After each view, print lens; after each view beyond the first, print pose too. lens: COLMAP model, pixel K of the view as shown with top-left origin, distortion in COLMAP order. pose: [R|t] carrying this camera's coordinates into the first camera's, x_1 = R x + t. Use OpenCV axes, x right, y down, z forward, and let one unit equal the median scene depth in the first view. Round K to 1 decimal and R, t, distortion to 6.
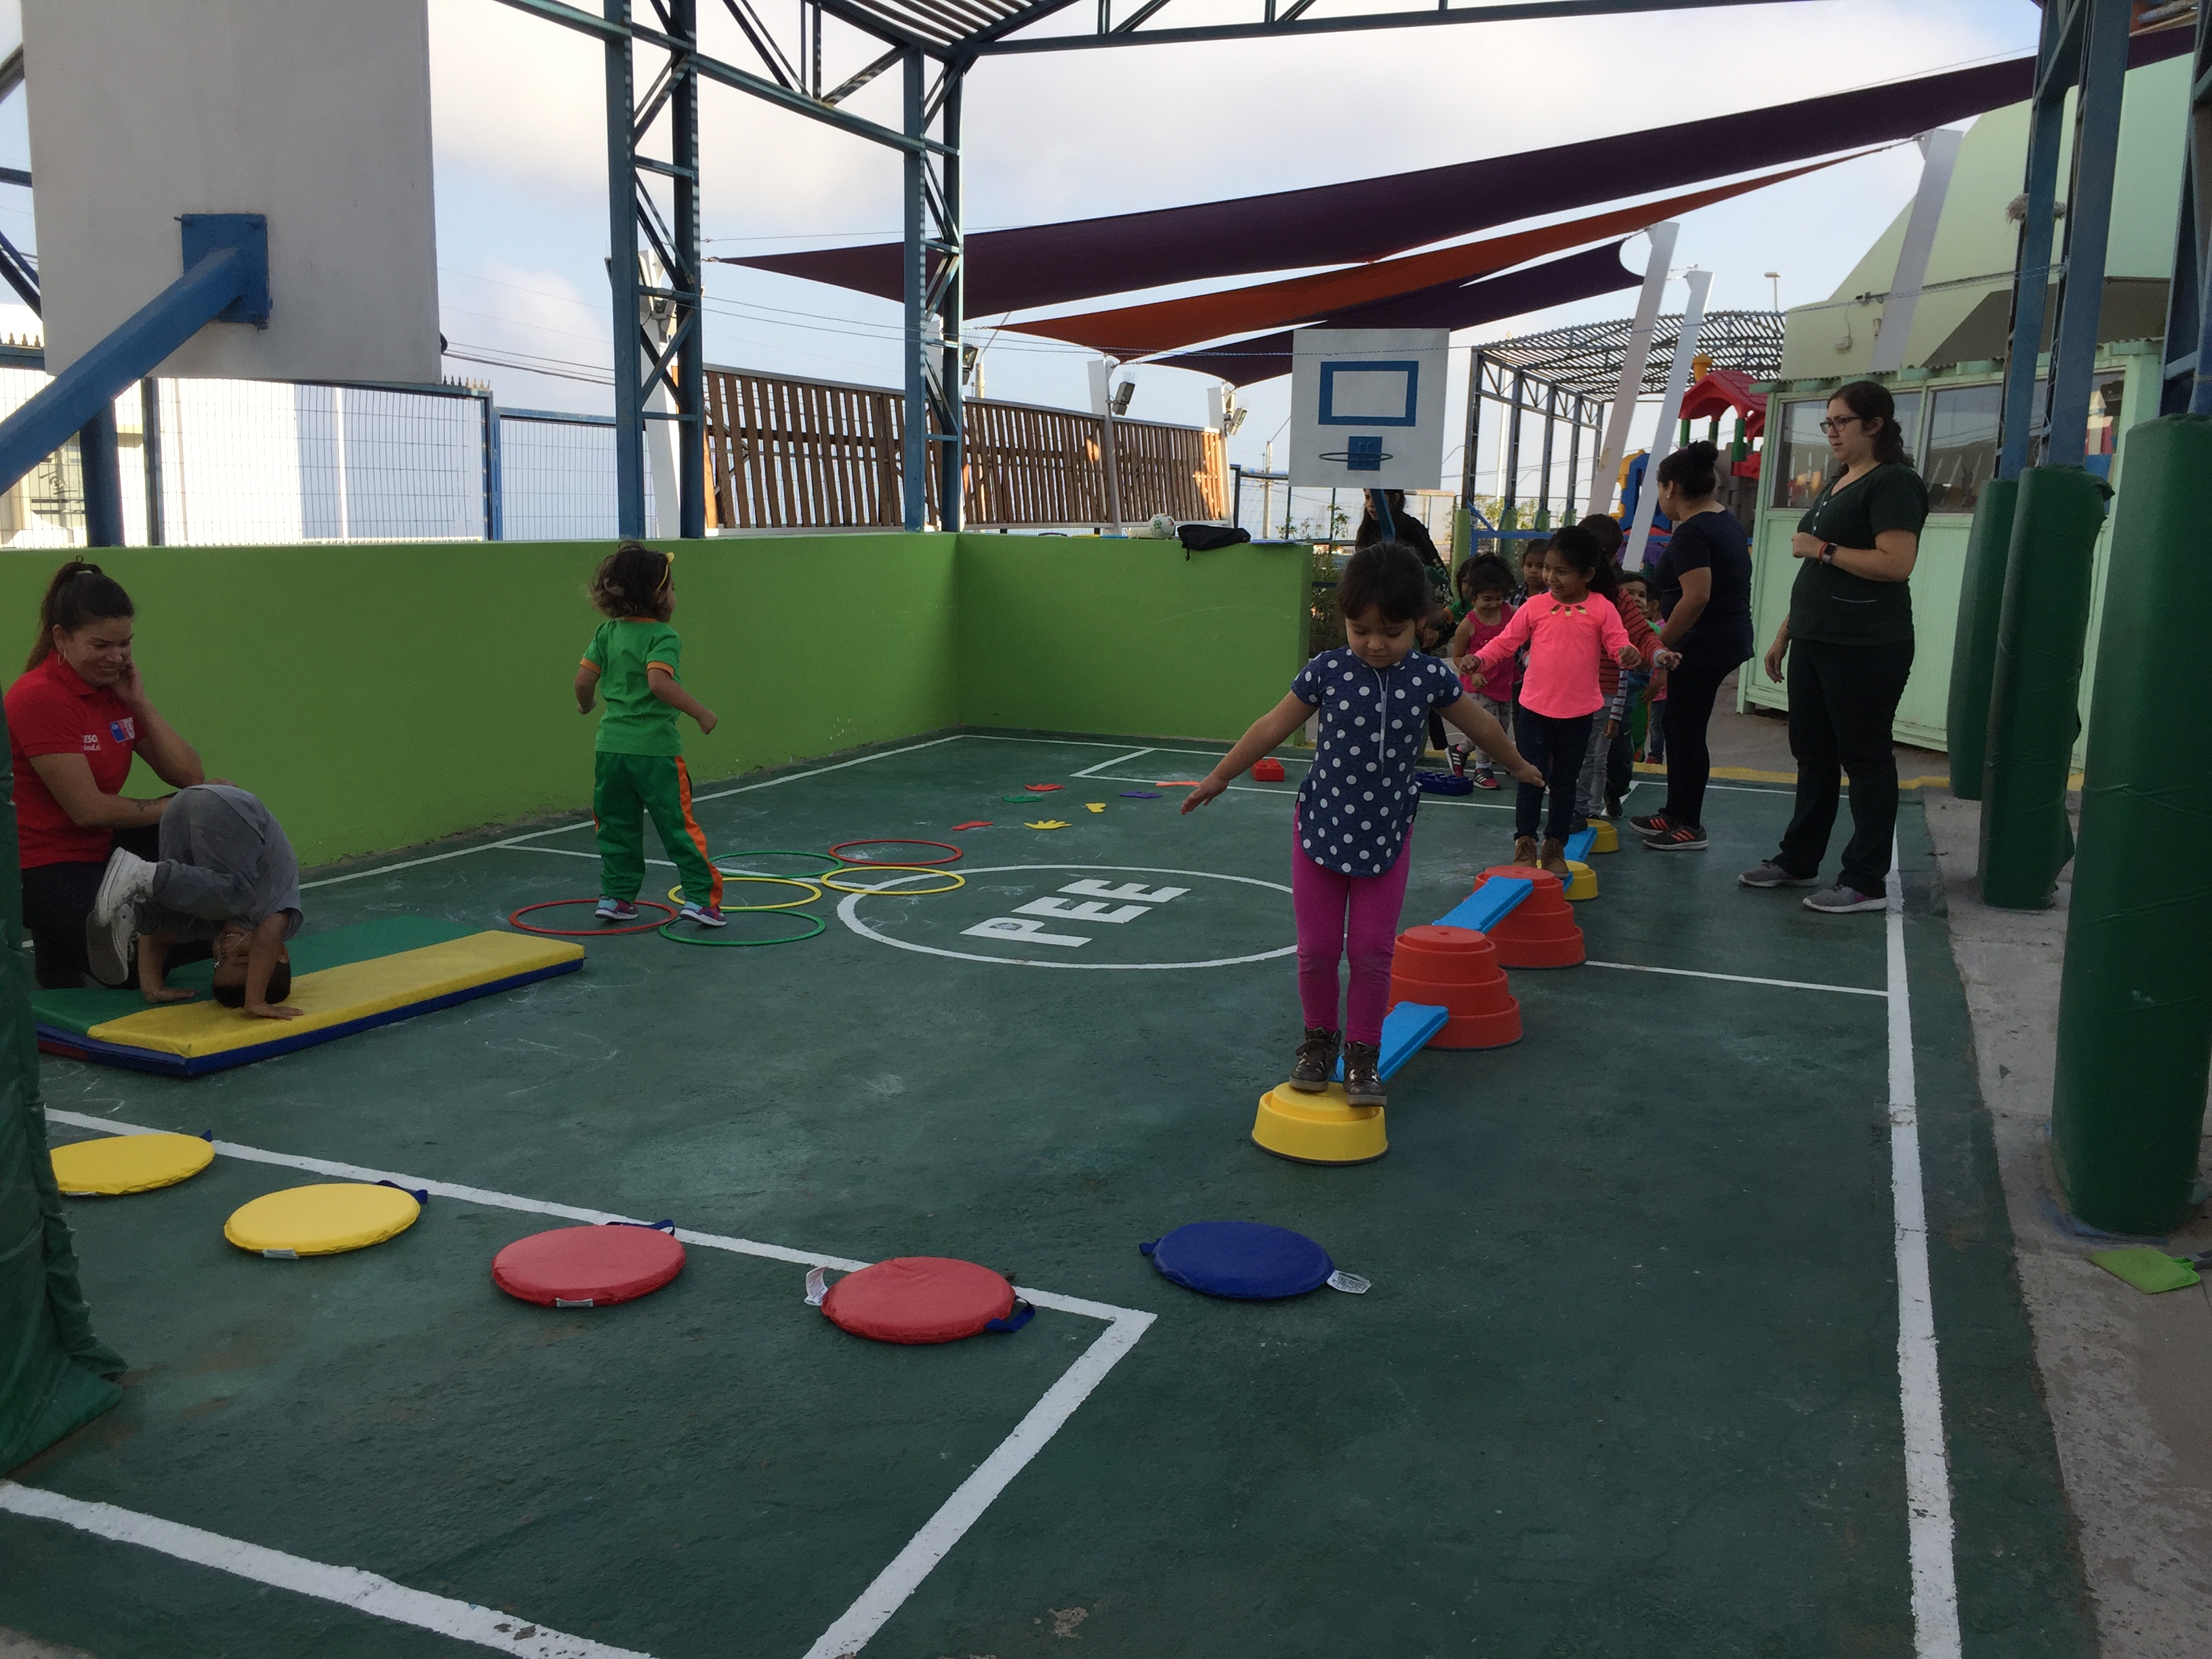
lens RADIAL K [[1903.5, 0, 1106.0], [0, 1903.5, 829.5], [0, 0, 1]] dist [0.093603, -0.120752]
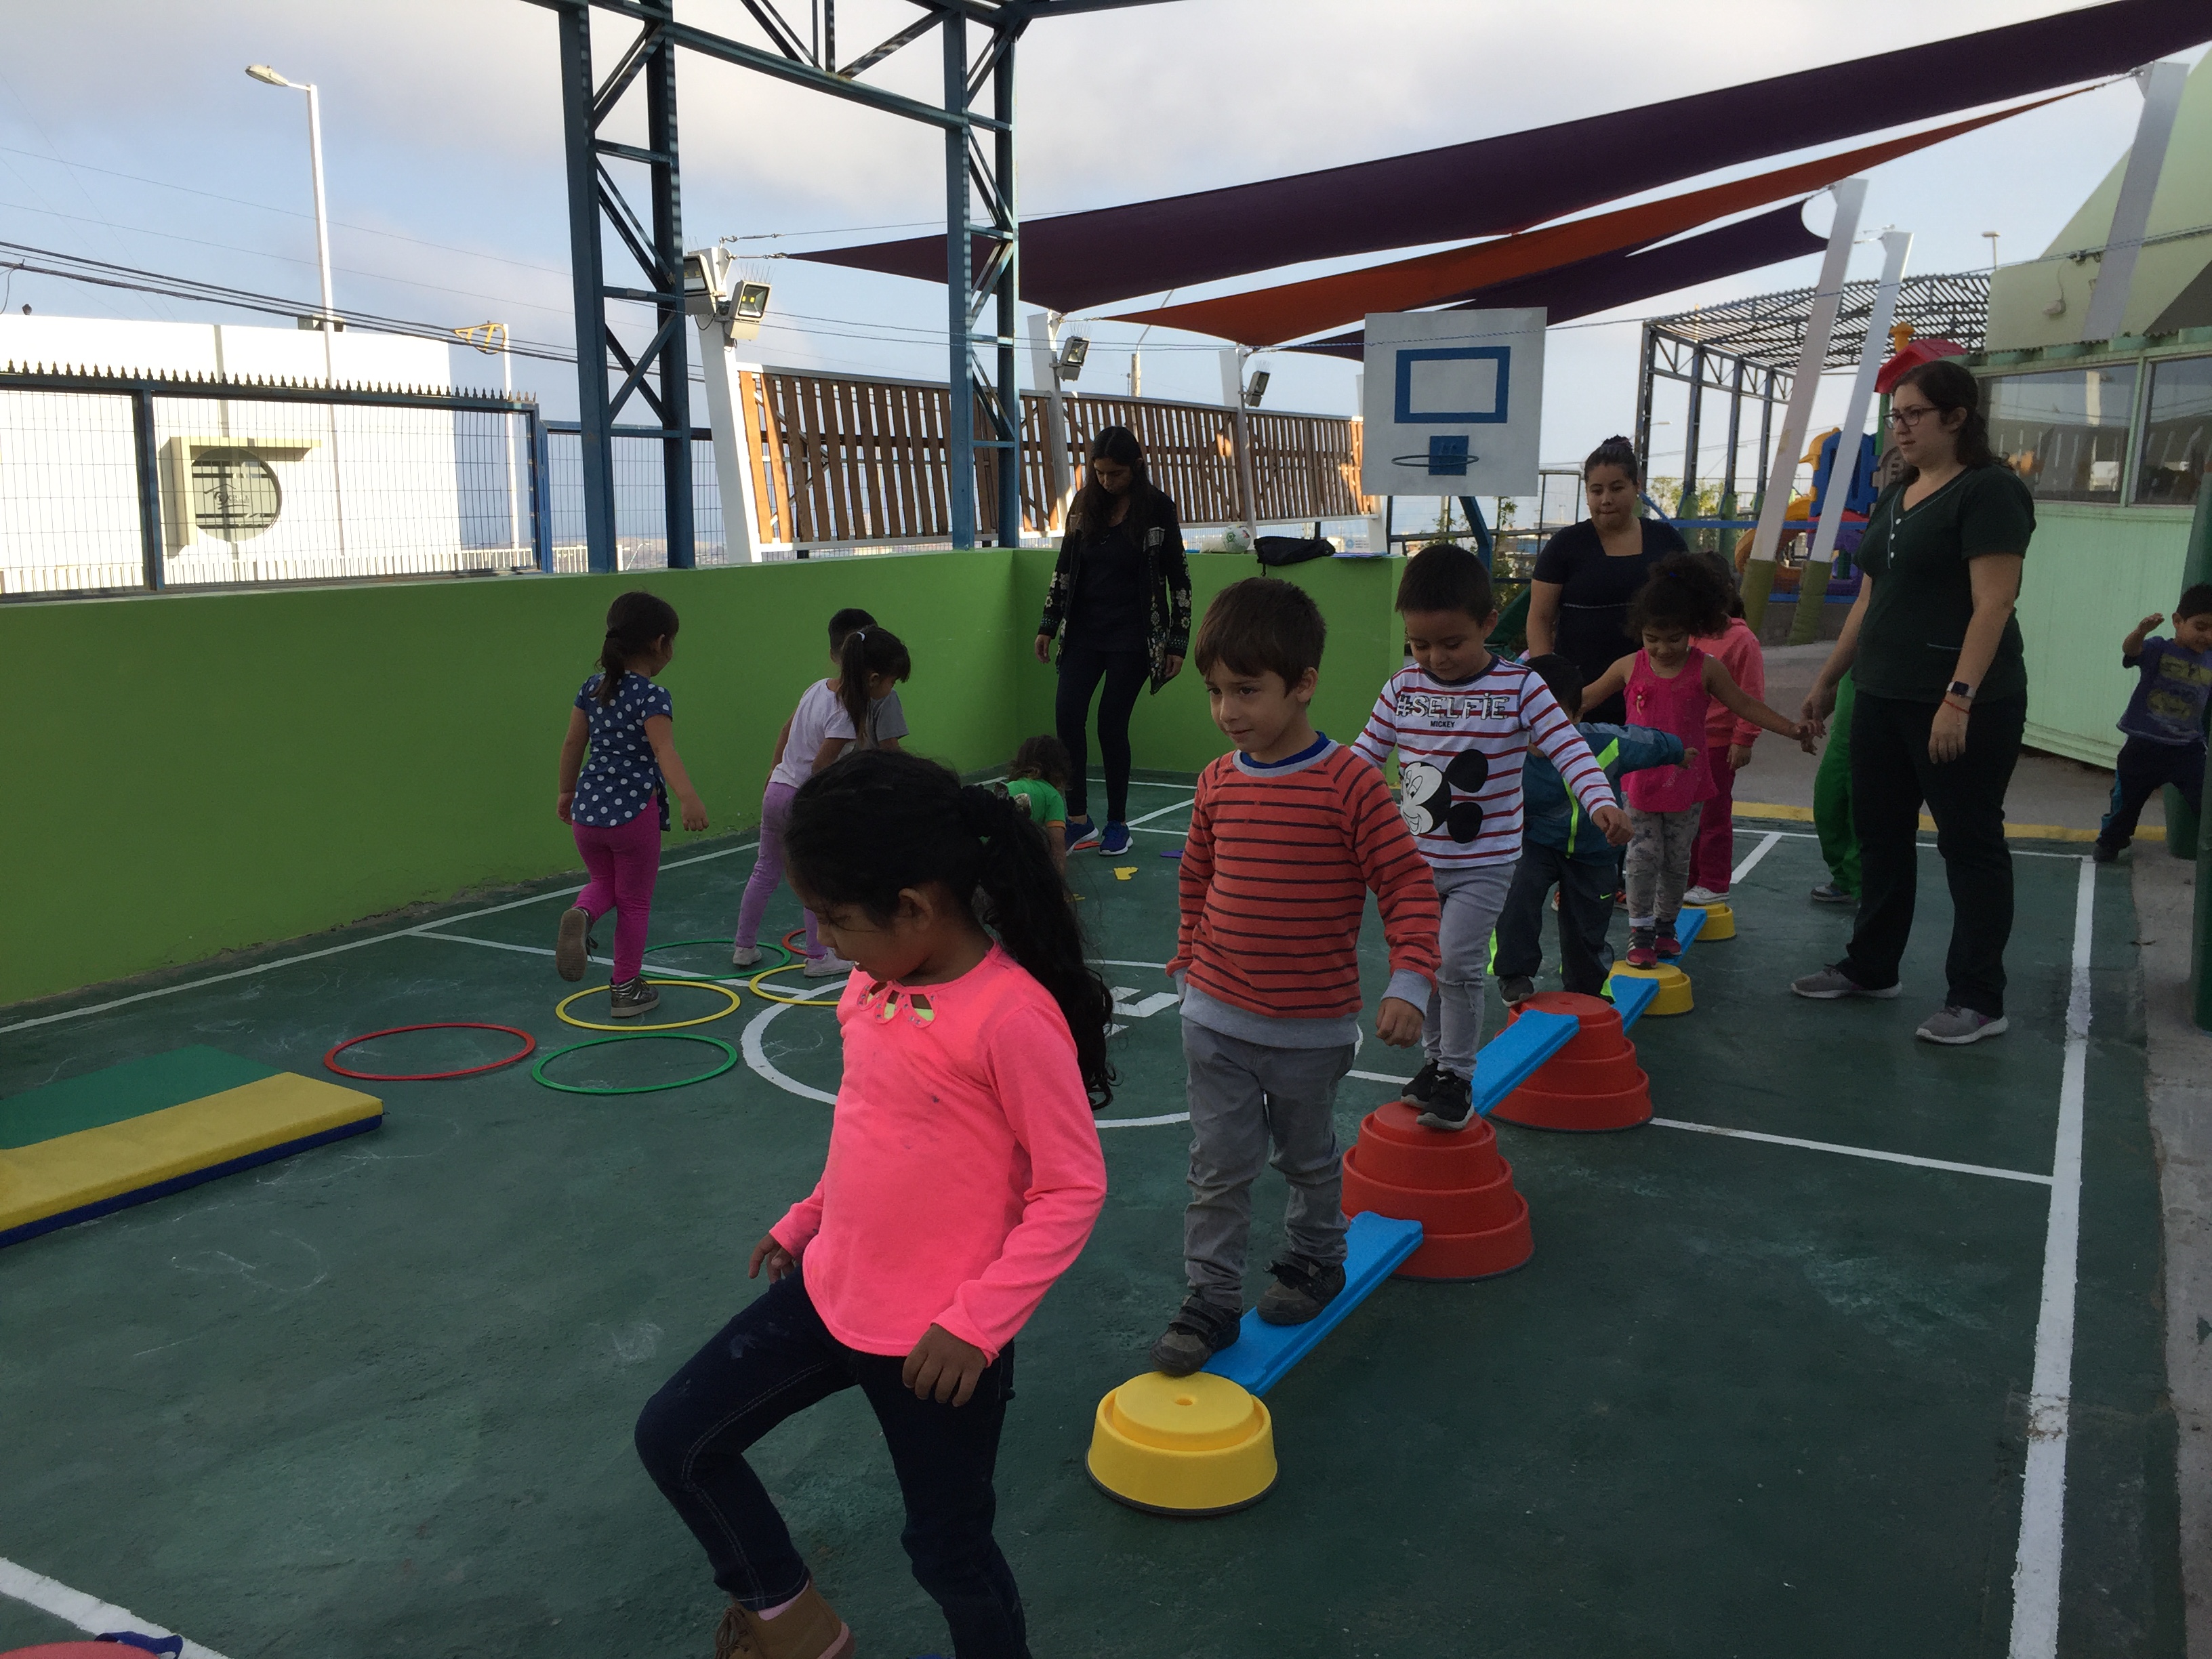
lens RADIAL K [[1913.3, 0, 1104.0], [0, 1913.3, 821.0], [0, 0, 1]] dist [0.092834, -0.125941]
pose [[0.995000, -0.002556, -0.099843, 0.055447], [0.002659, 0.999996, 0.000901, -0.027573], [0.099840, -0.001162, 0.995003, 0.101734]]
